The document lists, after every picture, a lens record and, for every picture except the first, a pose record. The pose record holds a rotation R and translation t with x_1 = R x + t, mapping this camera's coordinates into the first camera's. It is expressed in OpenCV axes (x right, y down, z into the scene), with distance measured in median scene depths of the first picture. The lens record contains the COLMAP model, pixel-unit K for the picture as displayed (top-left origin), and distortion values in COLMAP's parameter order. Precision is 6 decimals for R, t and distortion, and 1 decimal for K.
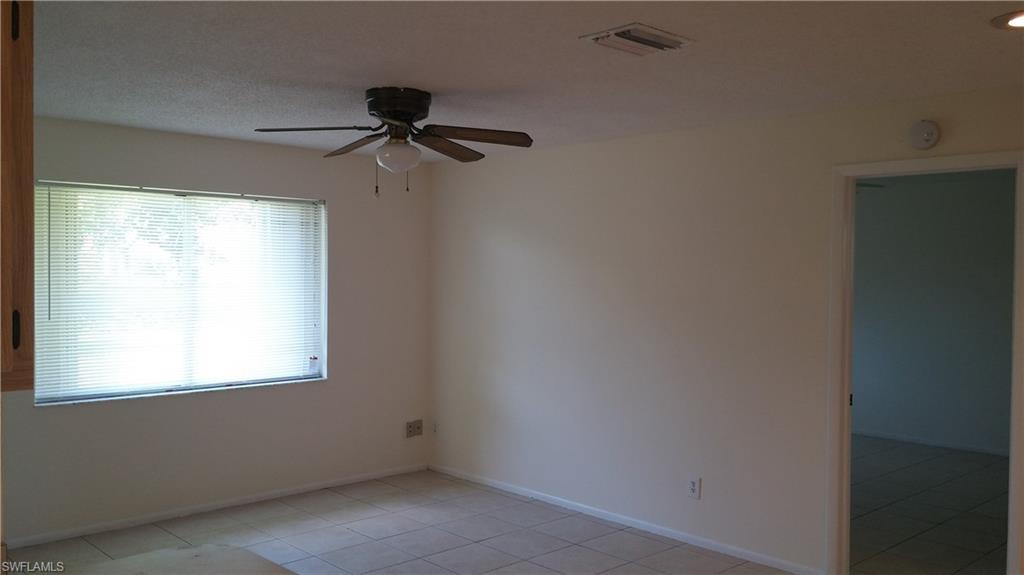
lens RADIAL K [[880.3, 0, 516.7], [0, 880.3, 288.6], [0, 0, 1]] dist [0.085805, -0.103406]
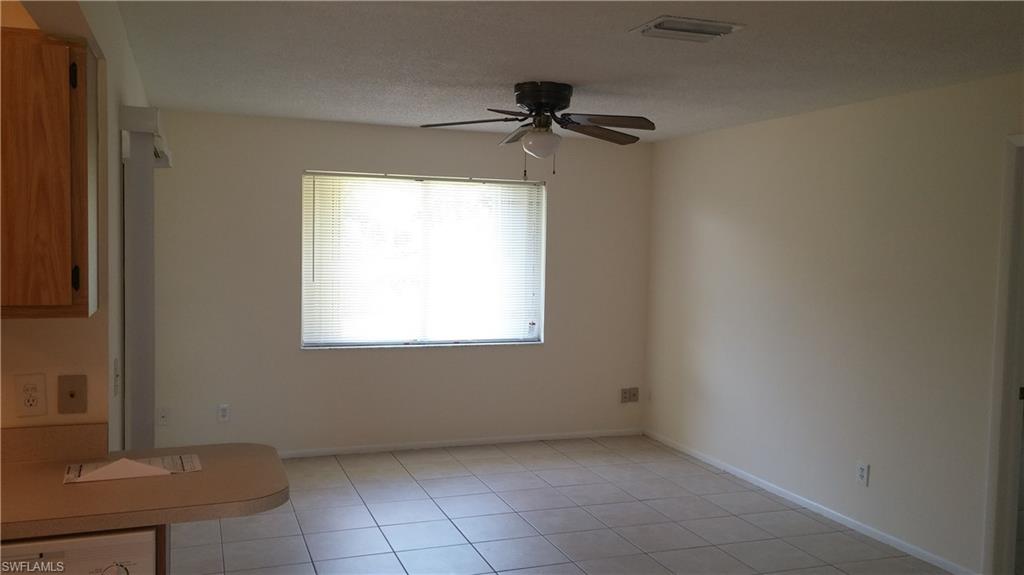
lens RADIAL K [[880.3, 0, 516.7], [0, 880.3, 288.6], [0, 0, 1]] dist [0.085805, -0.103406]
pose [[0.919375, 0.030778, -0.392177, 0.215148], [-0.020327, 0.999320, 0.030772, 0.000606], [0.392858, -0.020319, 0.919375, -0.033586]]
